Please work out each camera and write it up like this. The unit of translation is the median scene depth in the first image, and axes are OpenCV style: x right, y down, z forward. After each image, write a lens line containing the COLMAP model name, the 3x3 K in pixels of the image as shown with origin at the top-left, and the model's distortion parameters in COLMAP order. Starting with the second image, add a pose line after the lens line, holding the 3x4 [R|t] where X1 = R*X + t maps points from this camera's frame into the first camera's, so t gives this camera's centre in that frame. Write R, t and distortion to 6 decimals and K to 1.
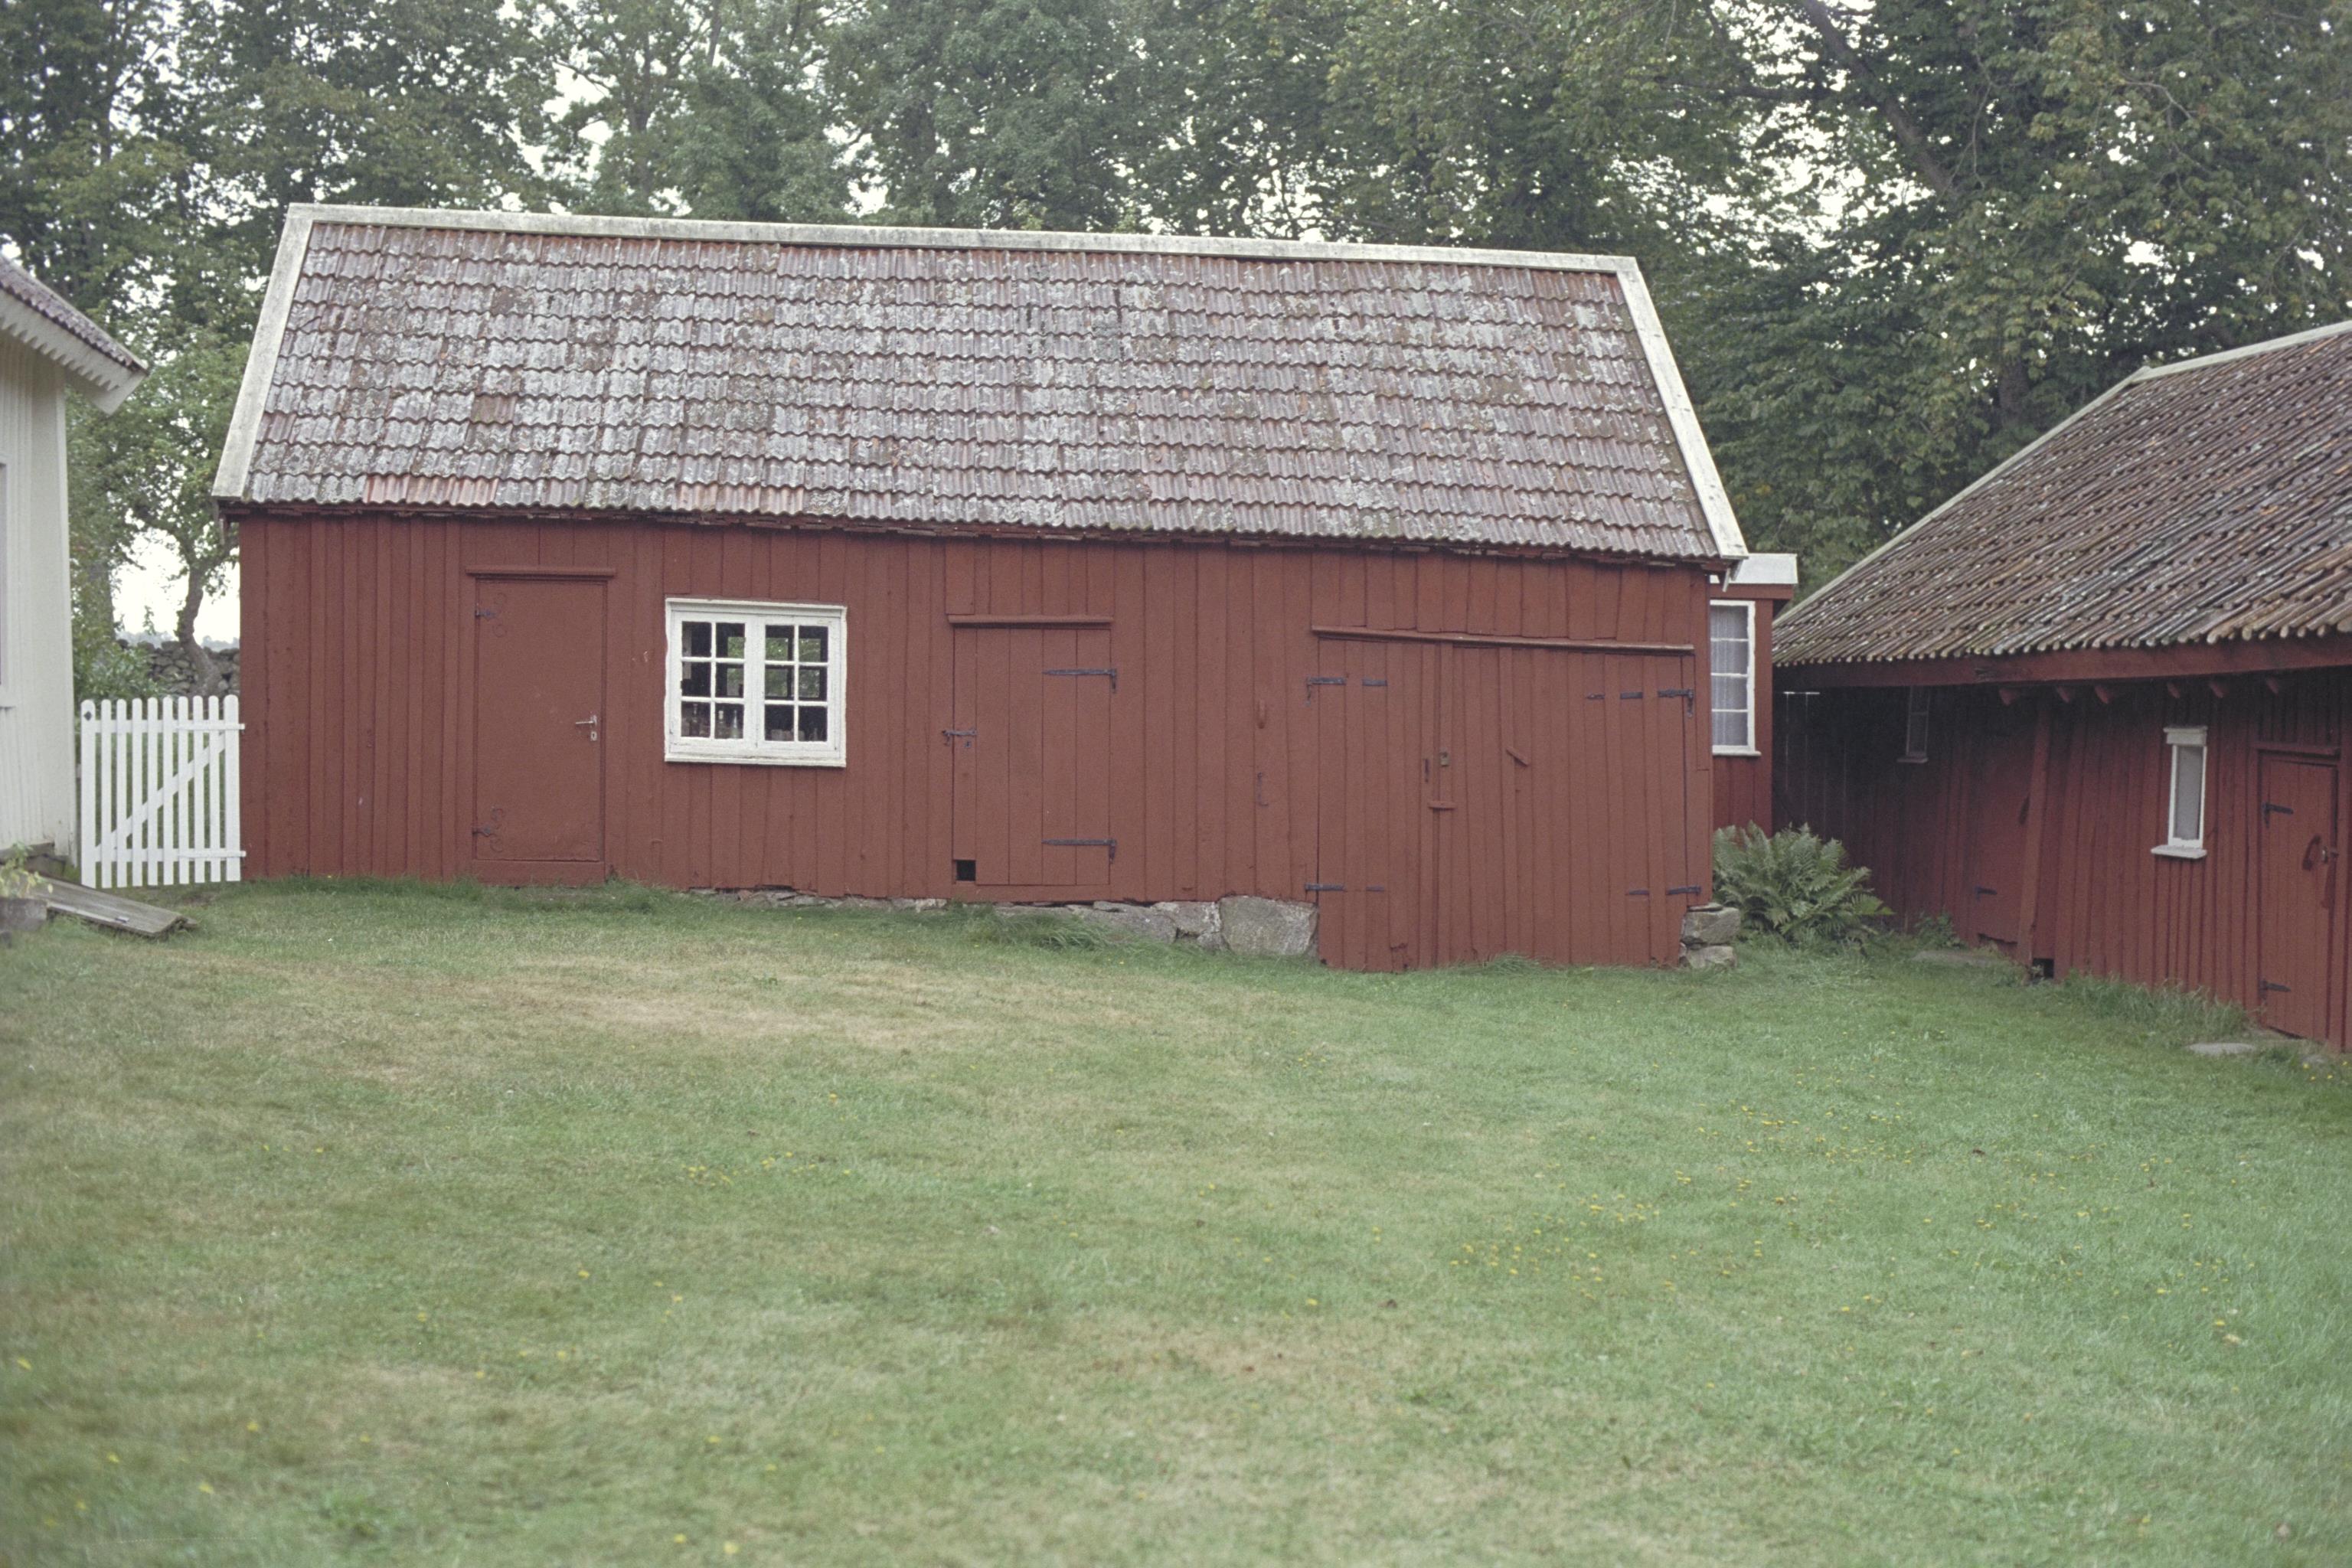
lens RADIAL K [[3370.1, 0, 1176.0], [0, 3370.1, 784.0], [0, 0, 1]] dist [0.000504, -0.655209]
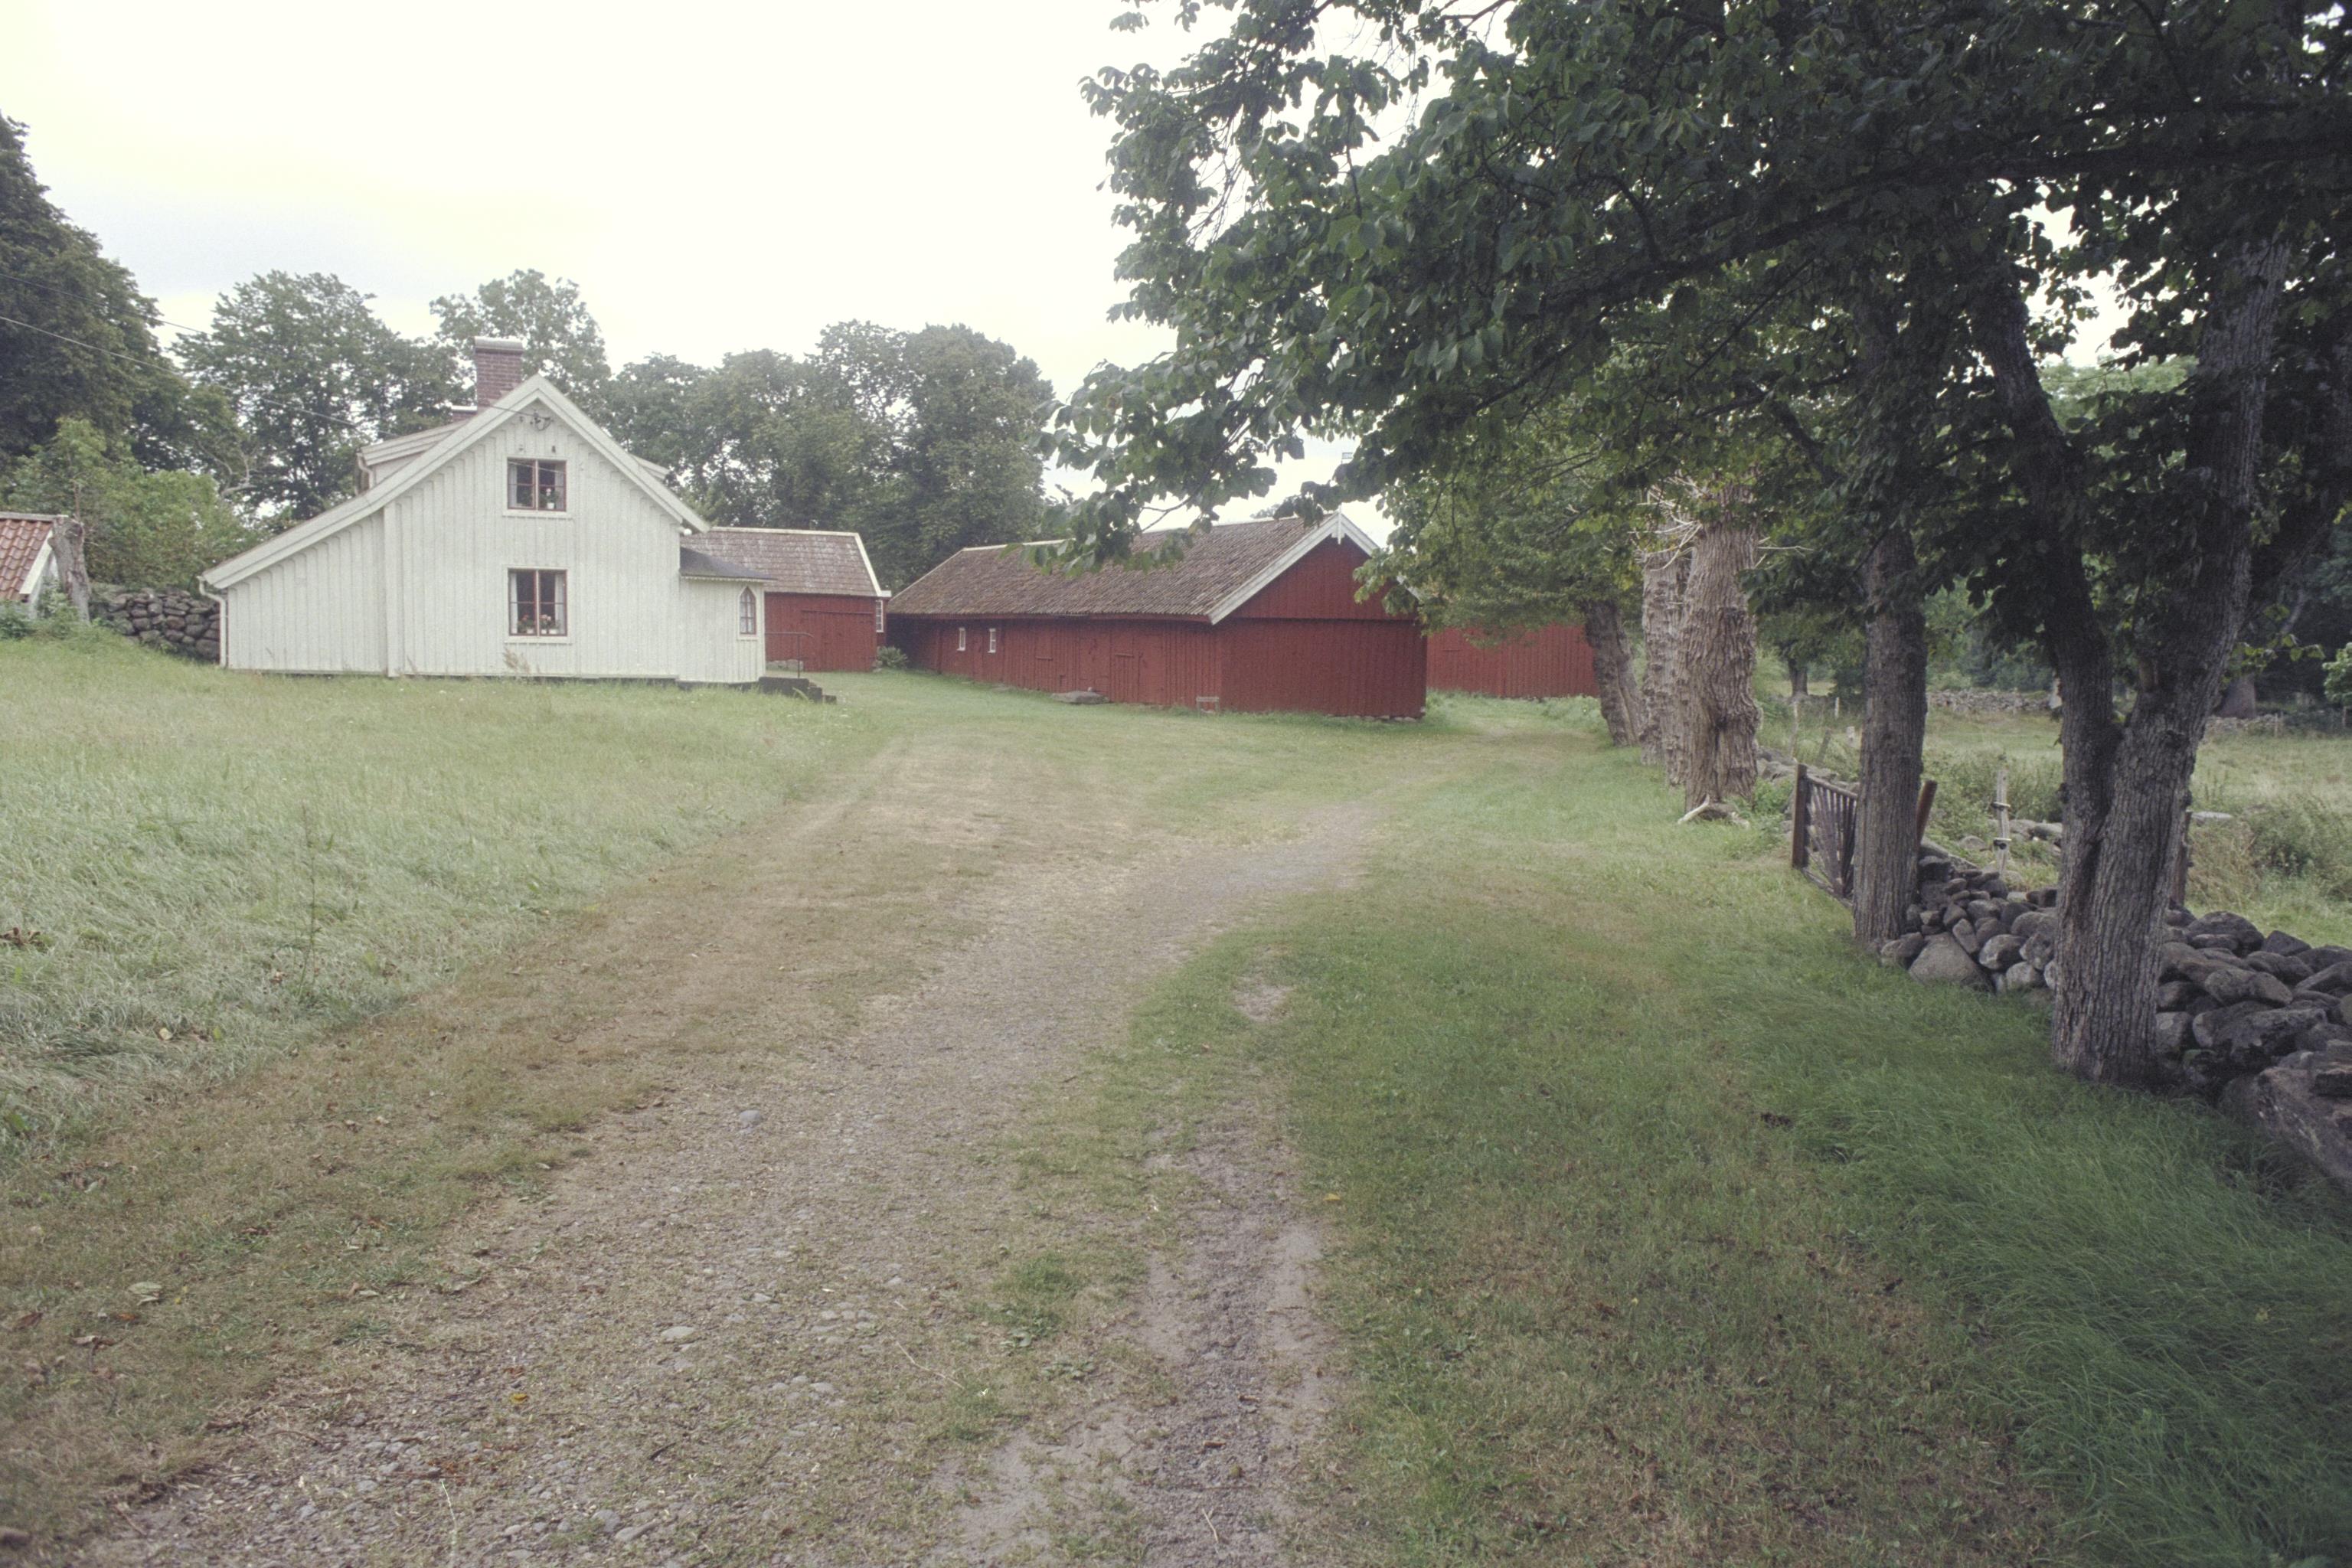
lens RADIAL K [[1695.9, 0, 1176.0], [0, 1695.9, 784.0], [0, 0, 1]] dist [-0.044411, 0.025797]
pose [[0.939984, -0.038609, 0.339028, -0.319333], [0.007293, 0.995624, 0.093163, -0.017326], [-0.341142, -0.085099, 0.936152, -1.729041]]
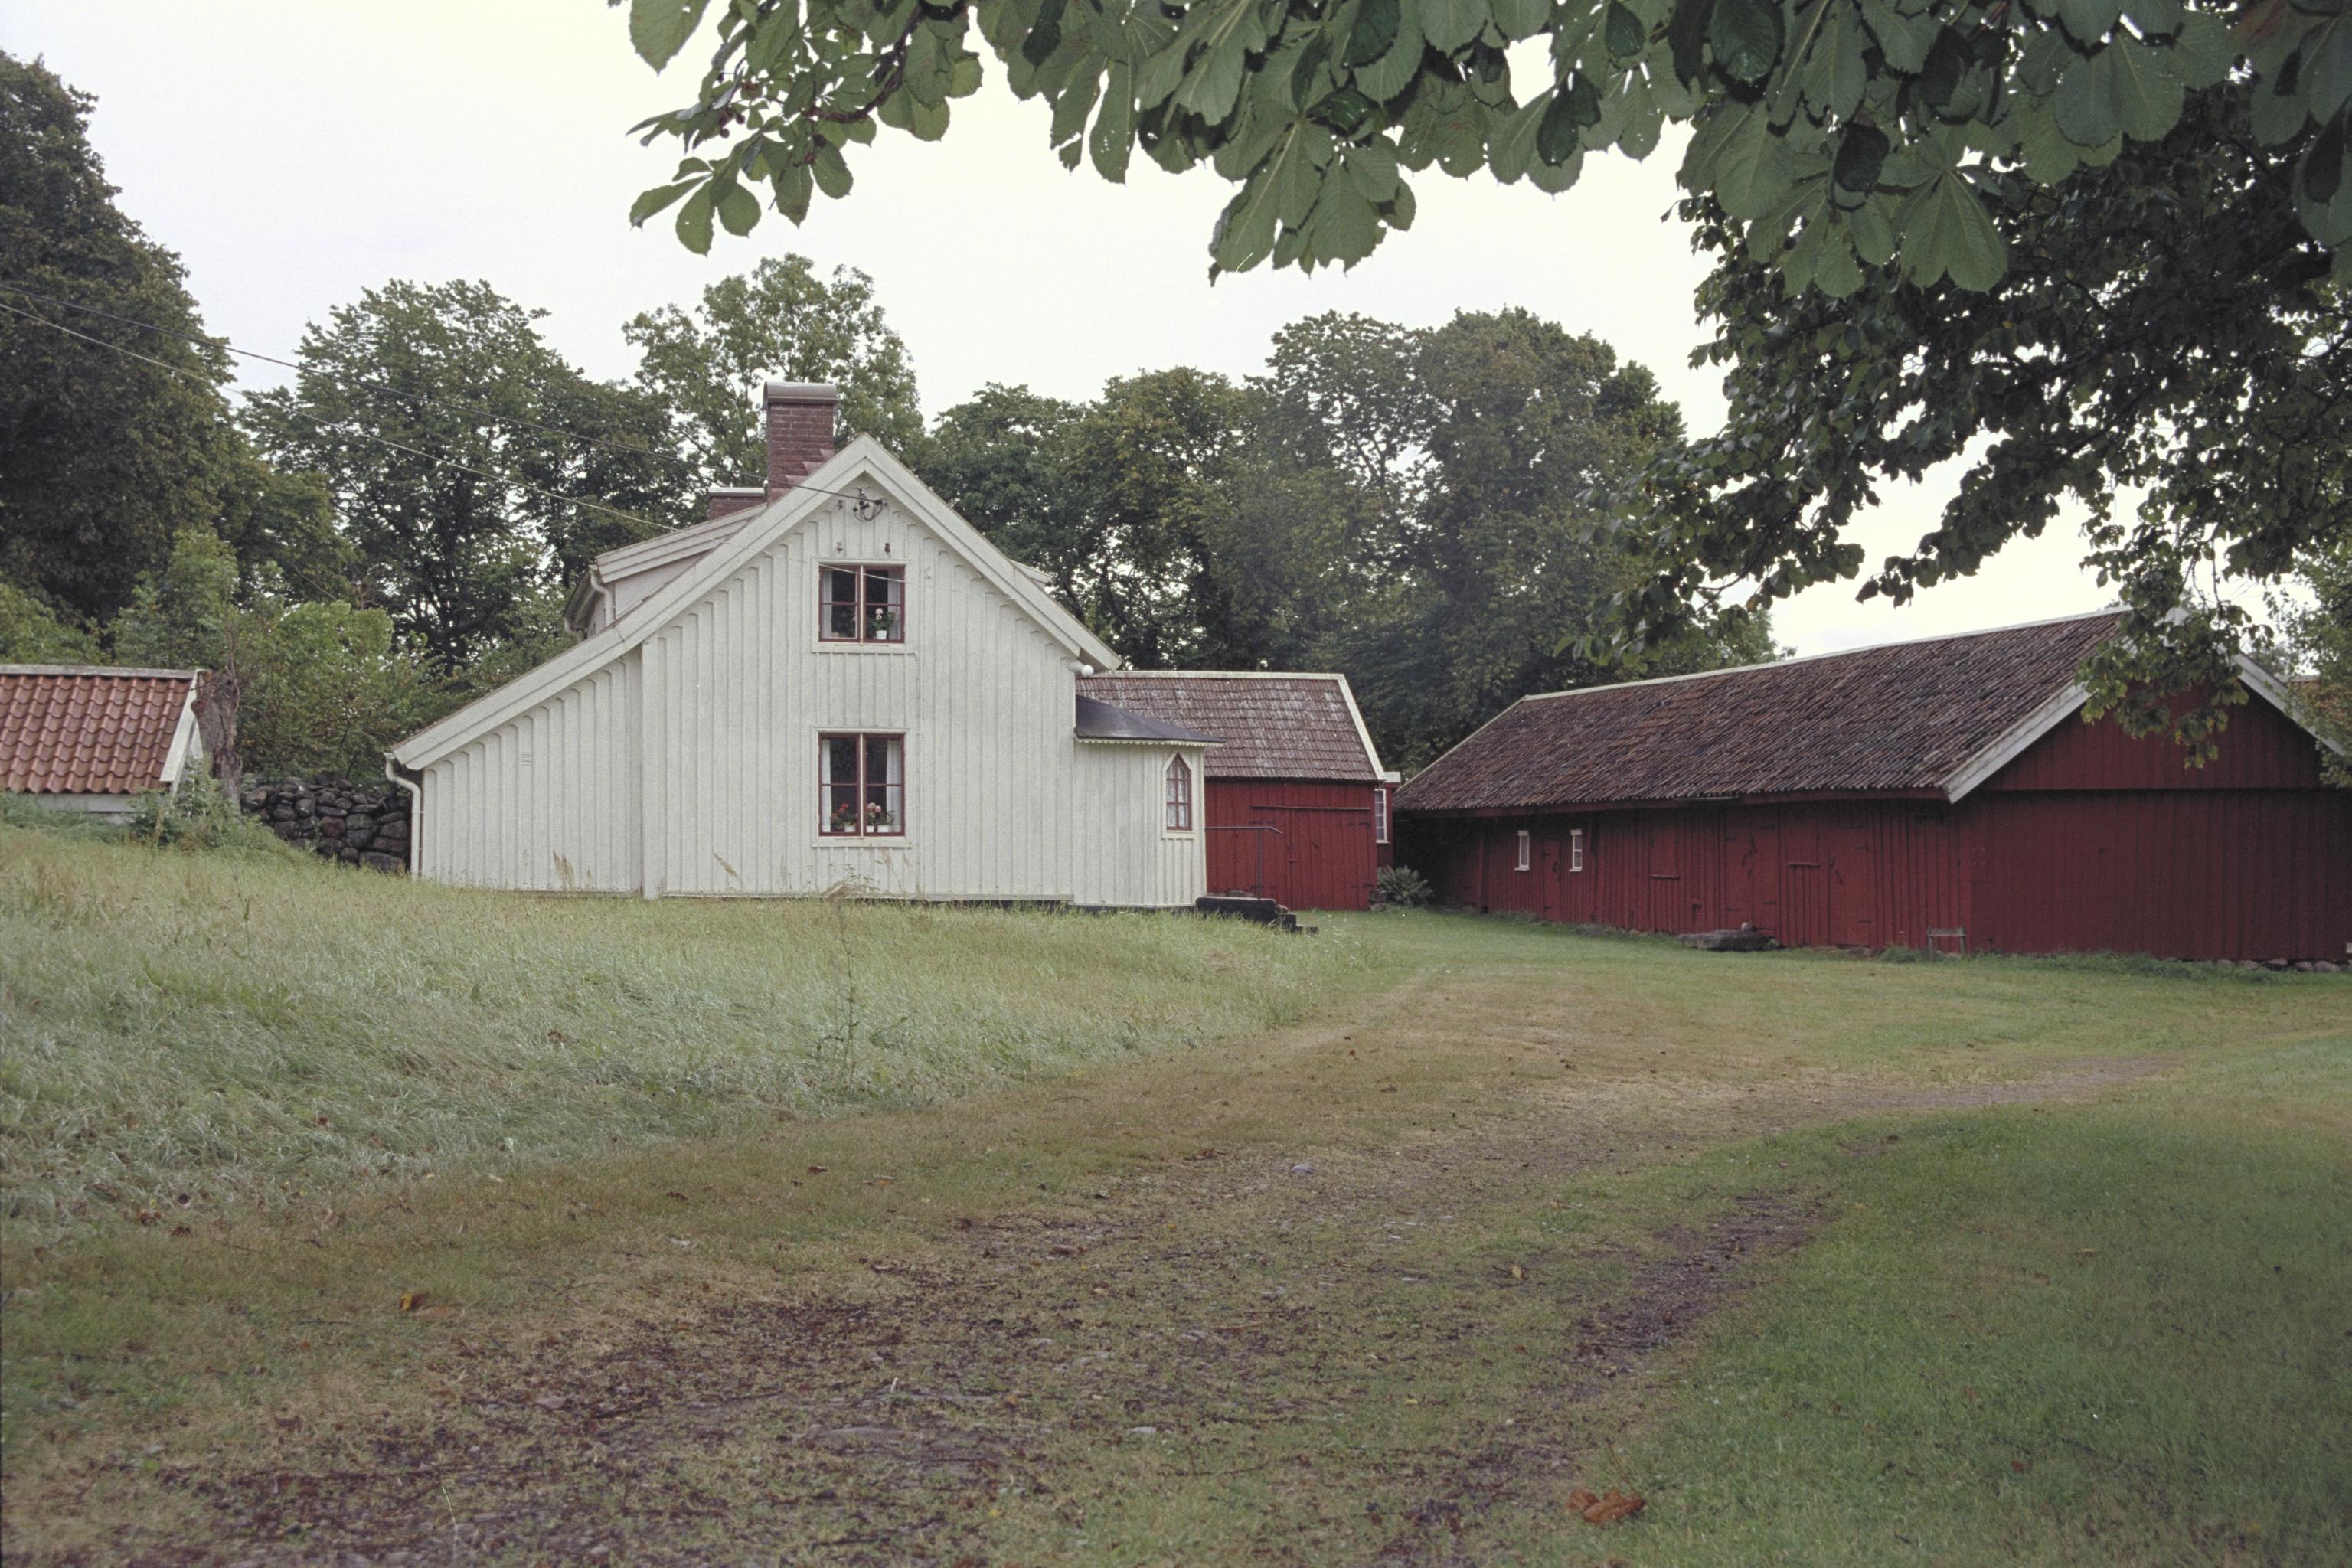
lens RADIAL K [[3370.1, 0, 1176.0], [0, 3370.1, 784.0], [0, 0, 1]] dist [0.000504, -0.655209]
pose [[0.992485, -0.022189, 0.120340, -0.405664], [0.026044, 0.999194, -0.030550, 0.028032], [-0.119565, 0.033454, 0.992263, -2.110517]]
